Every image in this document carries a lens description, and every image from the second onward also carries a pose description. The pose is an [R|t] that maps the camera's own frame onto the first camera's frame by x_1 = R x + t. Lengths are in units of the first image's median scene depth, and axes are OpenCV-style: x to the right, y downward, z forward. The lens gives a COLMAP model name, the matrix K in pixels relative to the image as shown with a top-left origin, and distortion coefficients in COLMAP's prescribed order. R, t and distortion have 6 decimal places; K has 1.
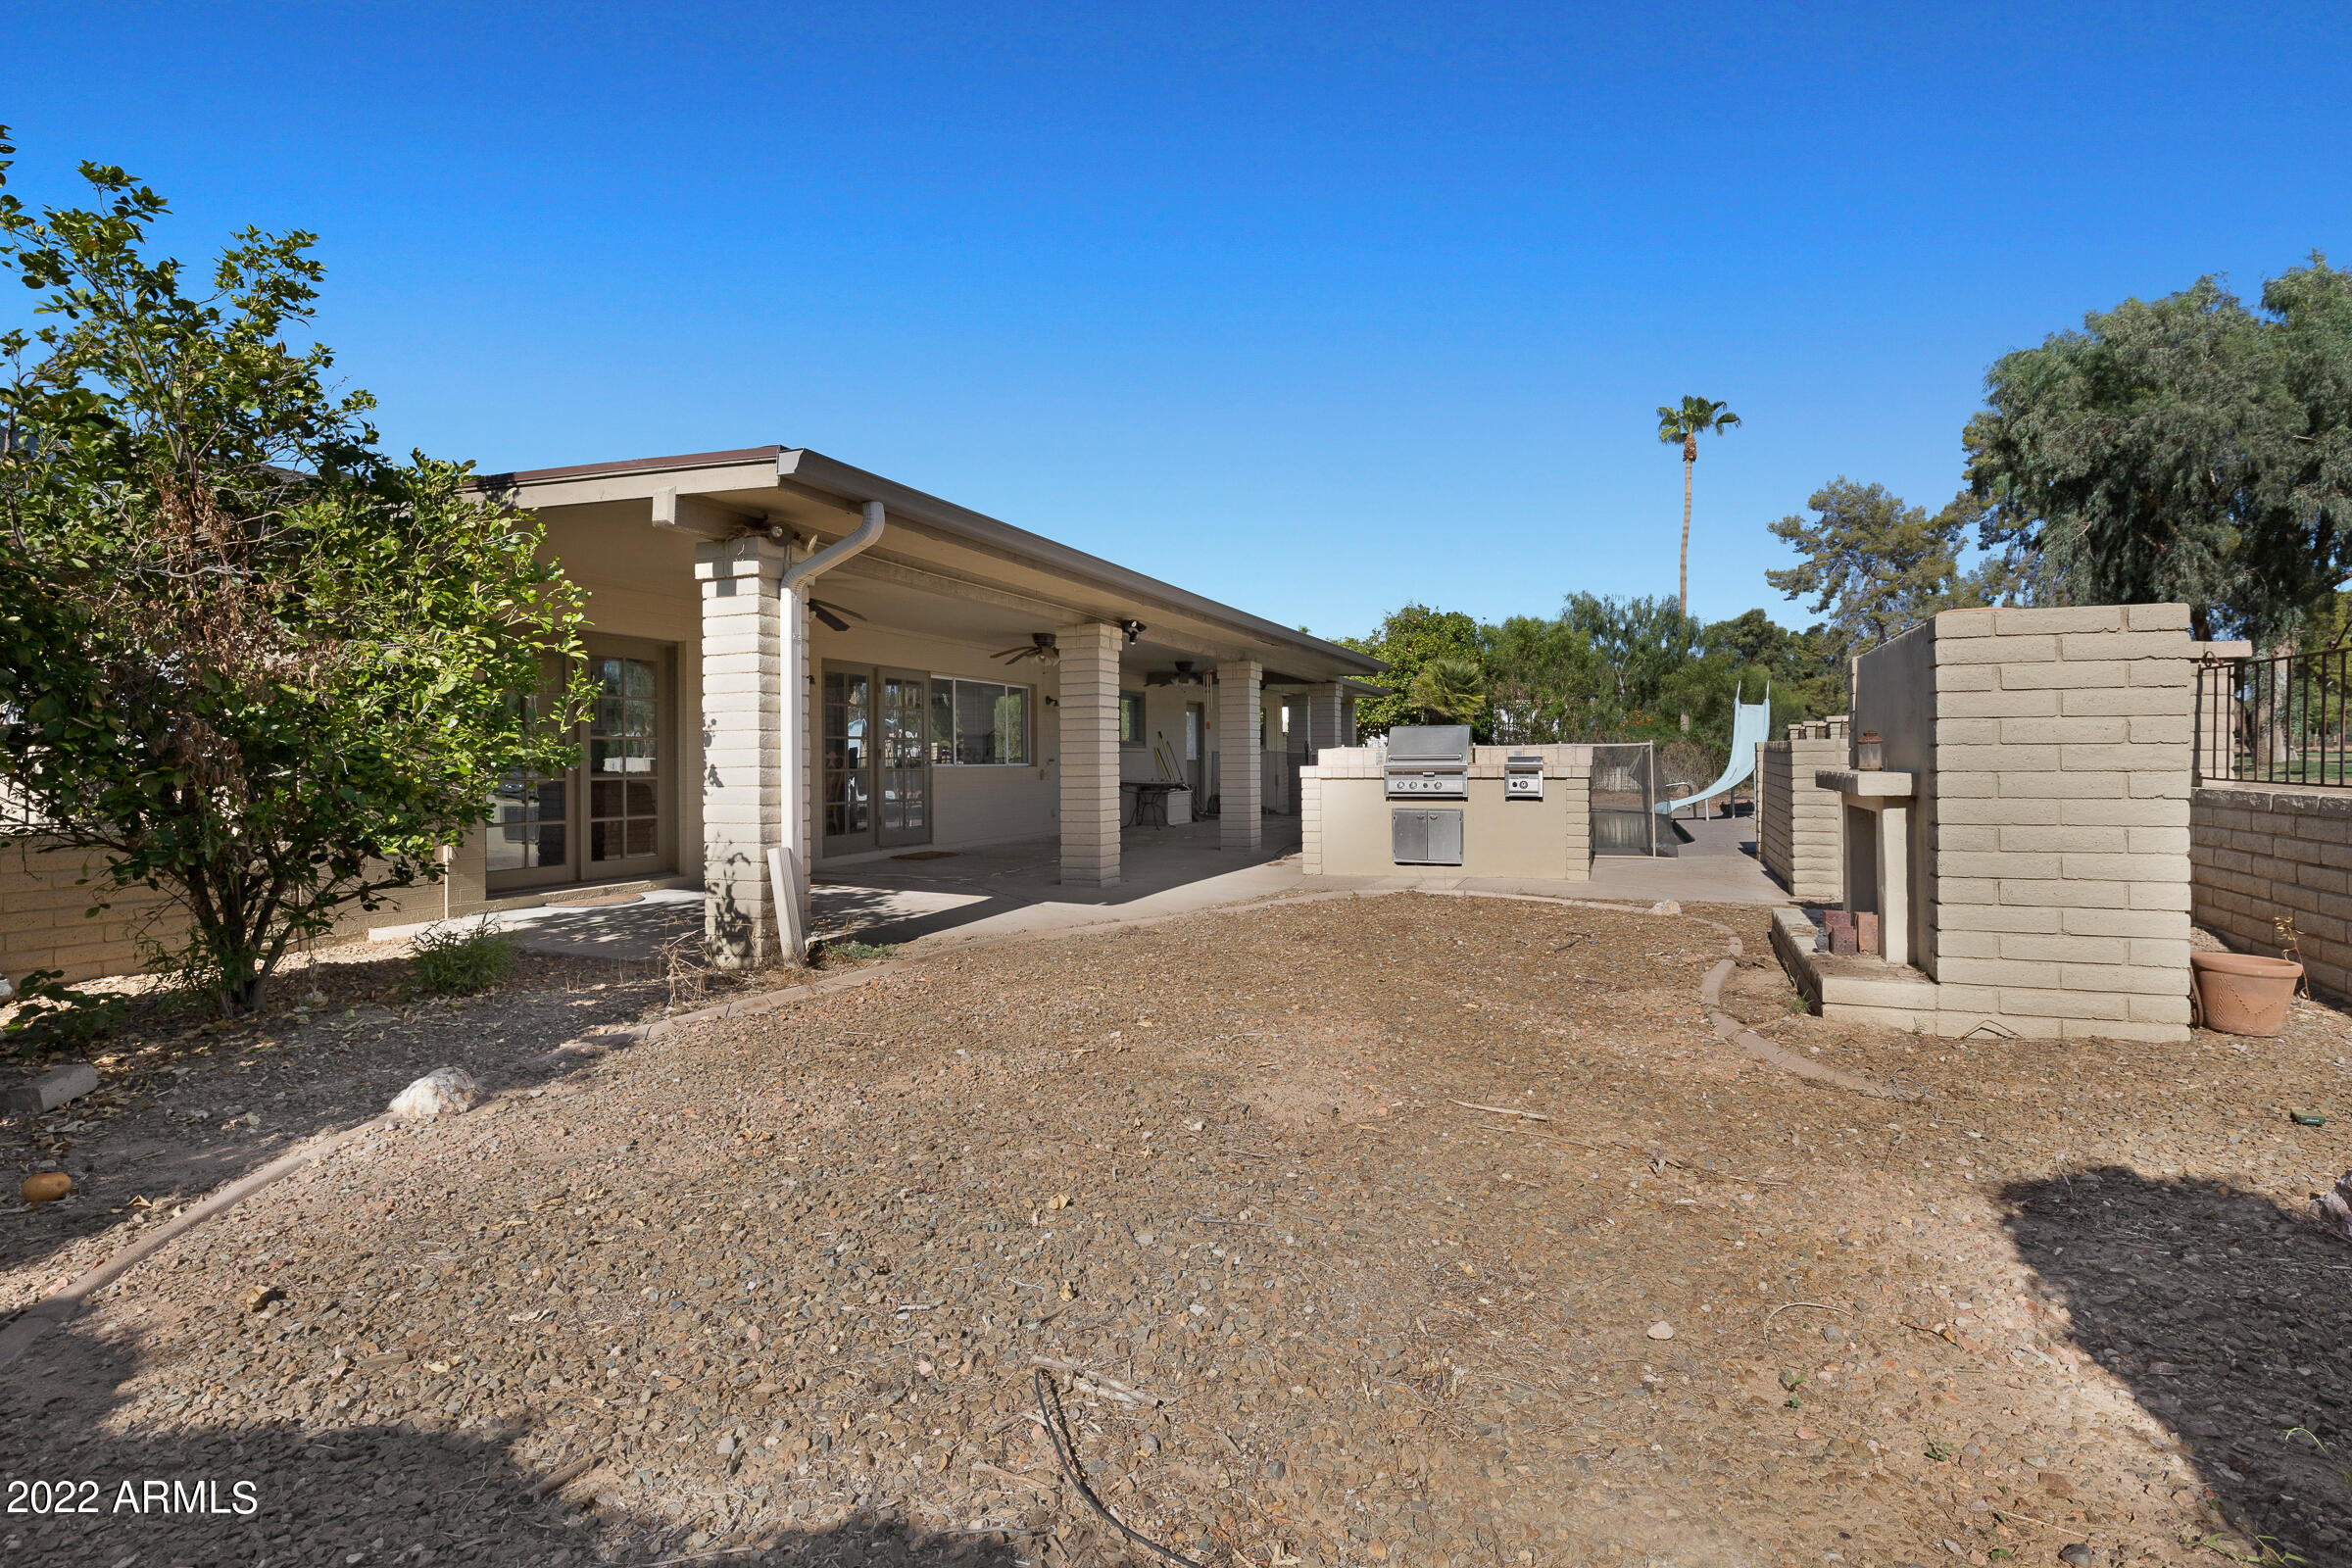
lens RADIAL K [[1112.7, 0, 1189.9], [0, 1112.7, 776.4], [0, 0, 1]] dist [0.013292, -0.001701]
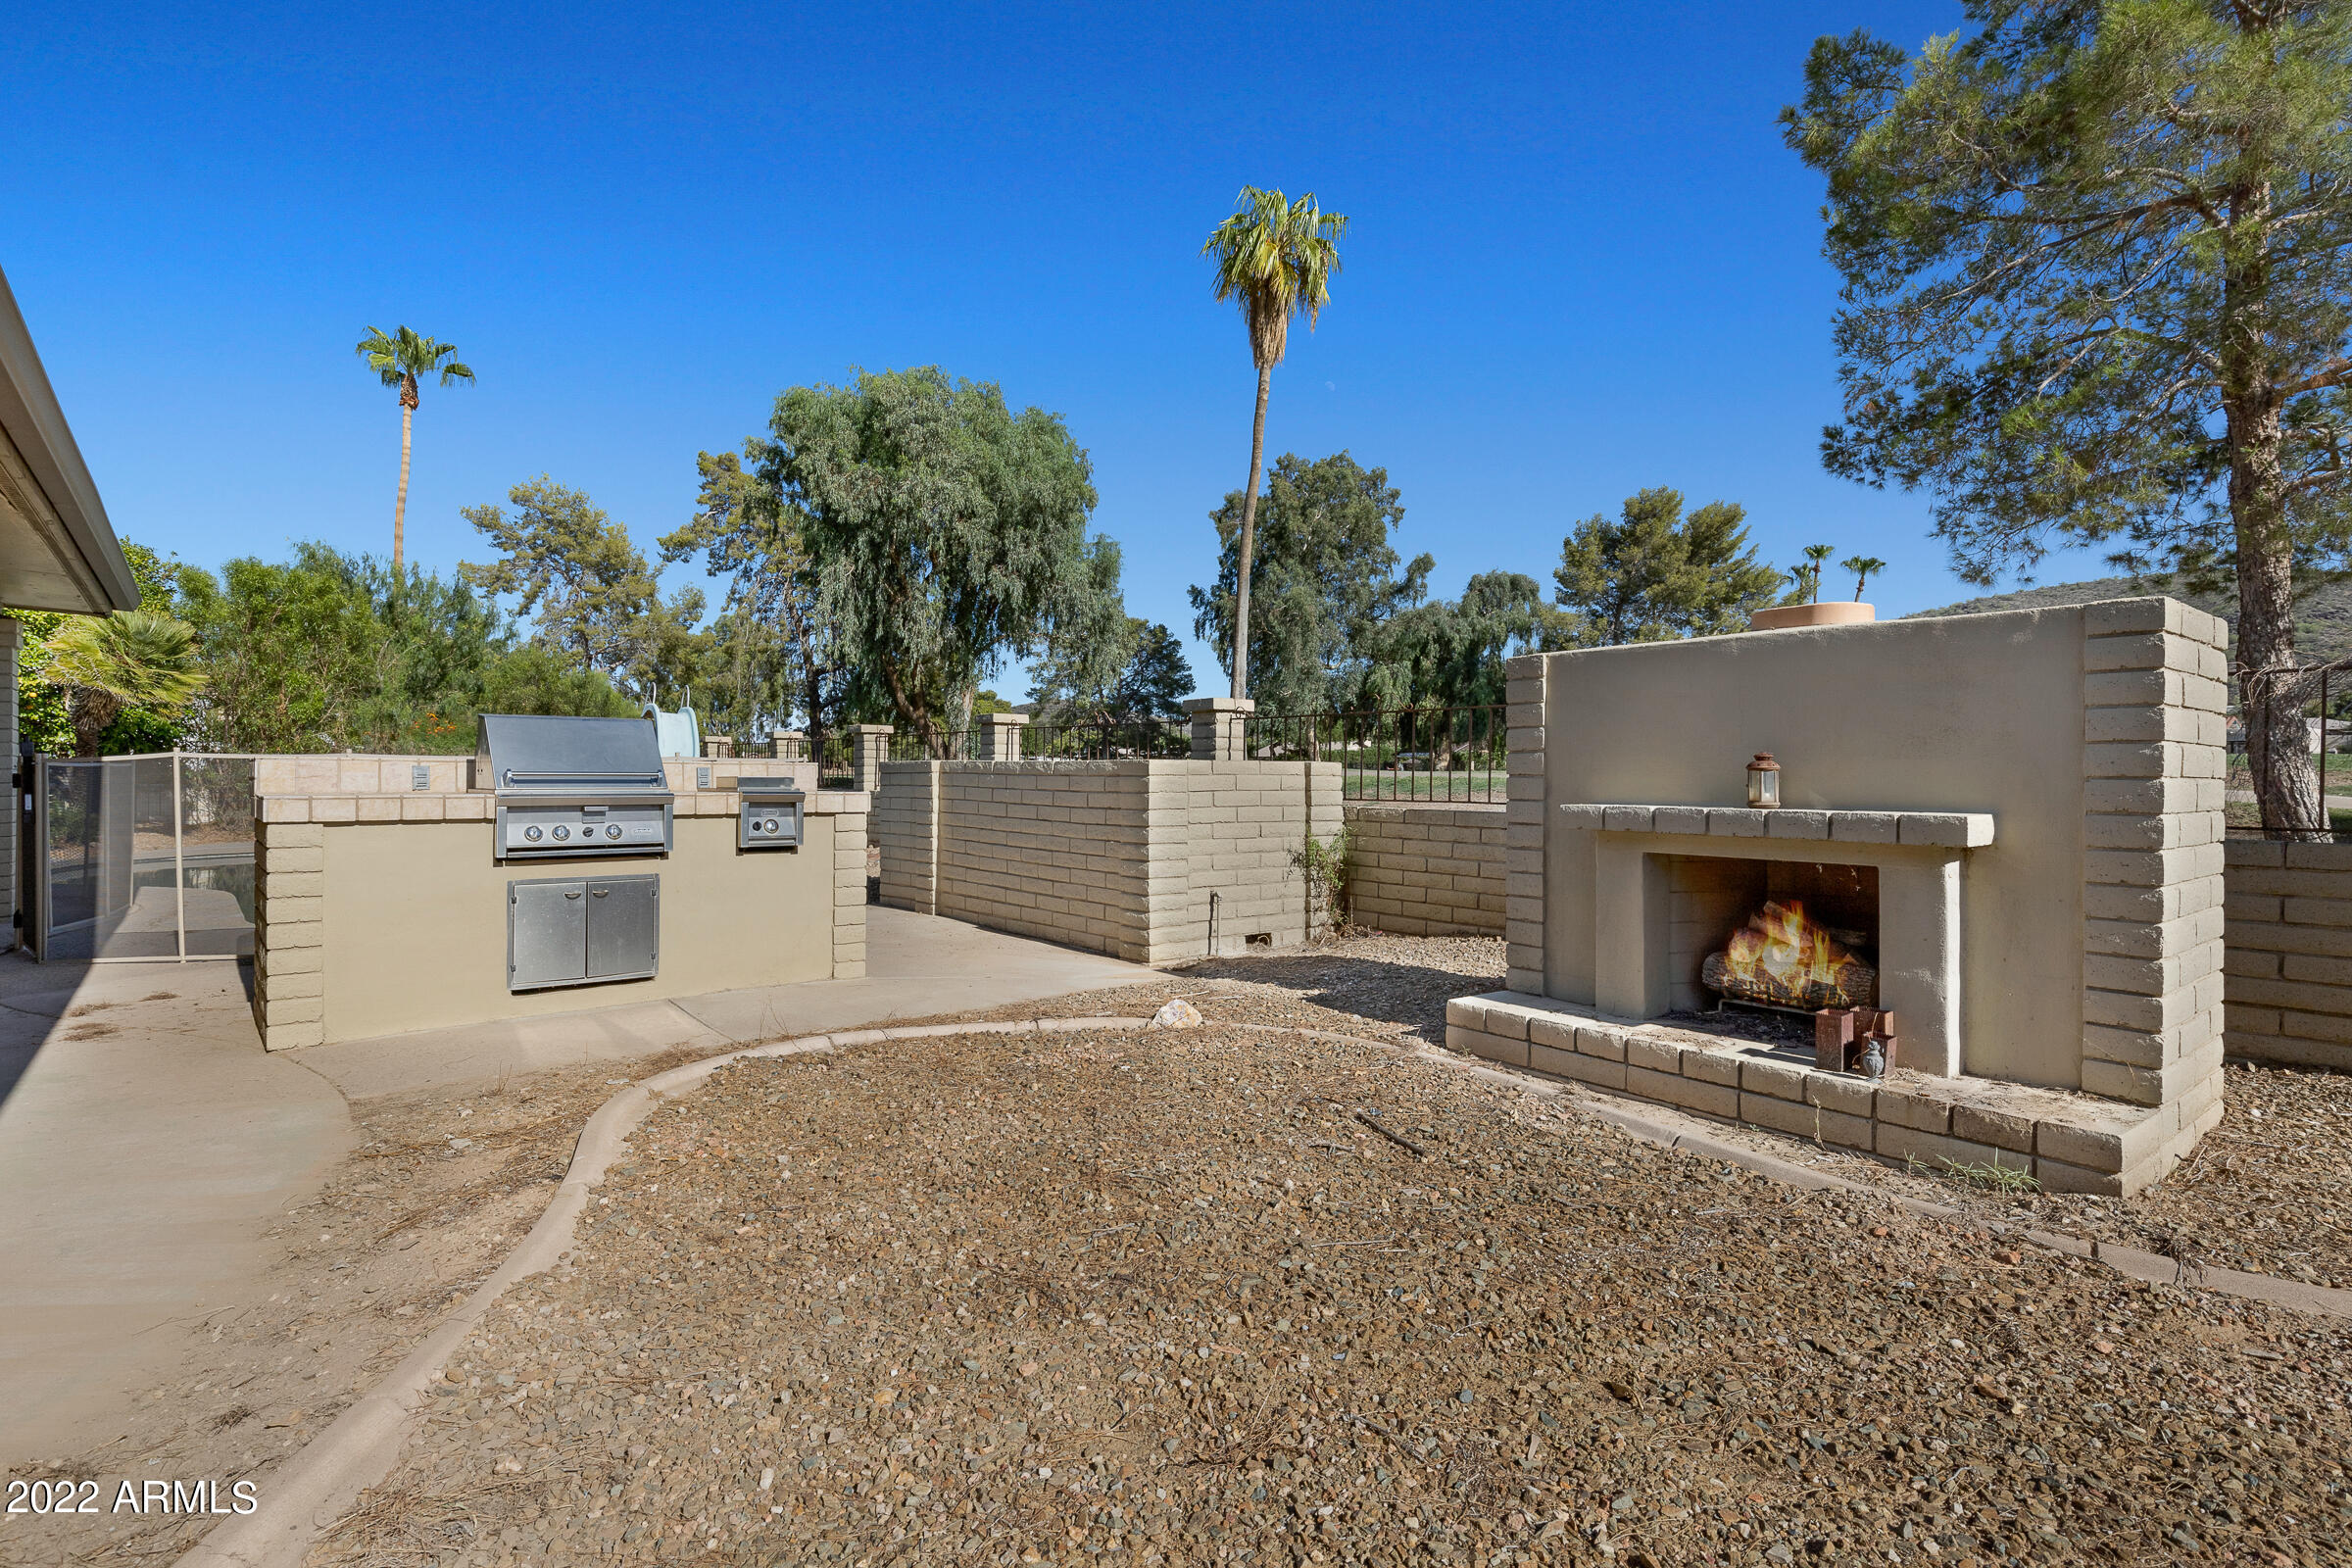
lens RADIAL K [[1155.8, 0, 1174.2], [0, 1155.8, 808.5], [0, 0, 1]] dist [0.014737, -0.001379]
pose [[0.487150, -0.017791, 0.873137, -0.025042], [0.006442, 0.999838, 0.016778, -0.002000], [-0.873295, -0.002549, 0.487186, 0.099188]]
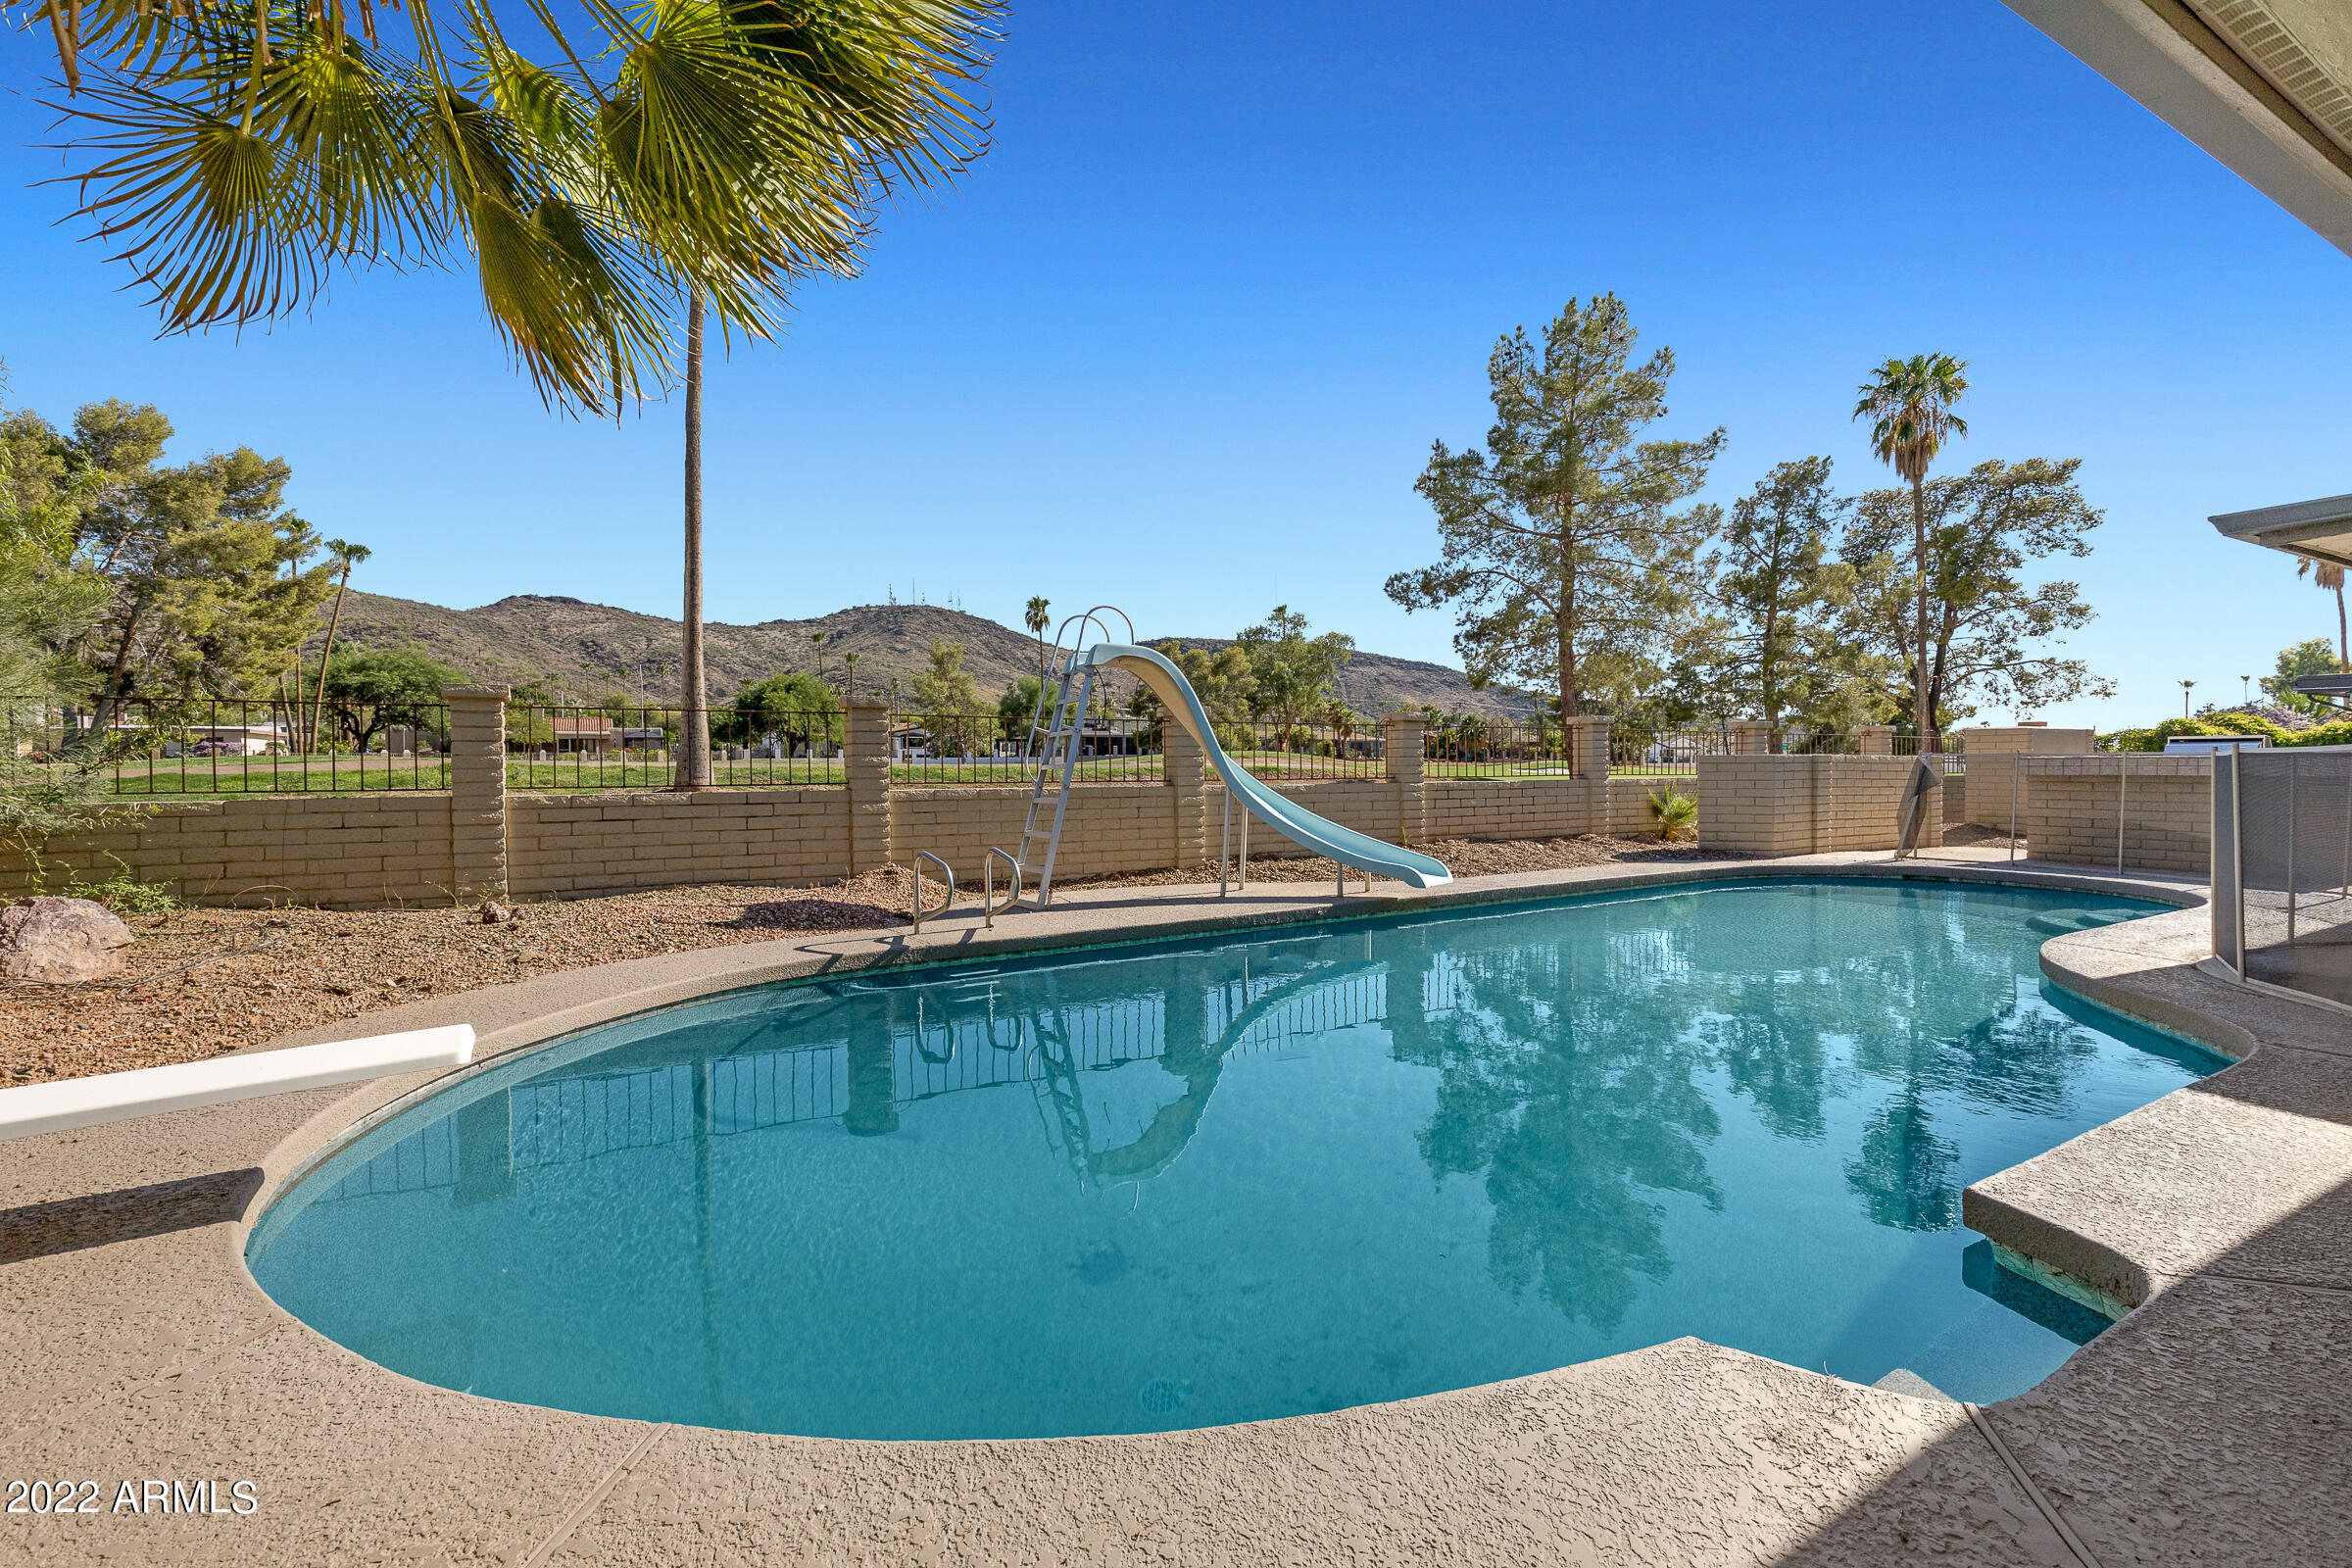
lens RADIAL K [[1068.2, 0, 1186.0], [0, 1068.2, 783.5], [0, 0, 1]] dist [0.017667, 0.000427]
pose [[-0.783232, -0.001536, 0.621728, 0.076278], [0.019487, 0.999445, 0.027019, -0.009800], [-0.621425, 0.033278, -0.782767, 0.533194]]
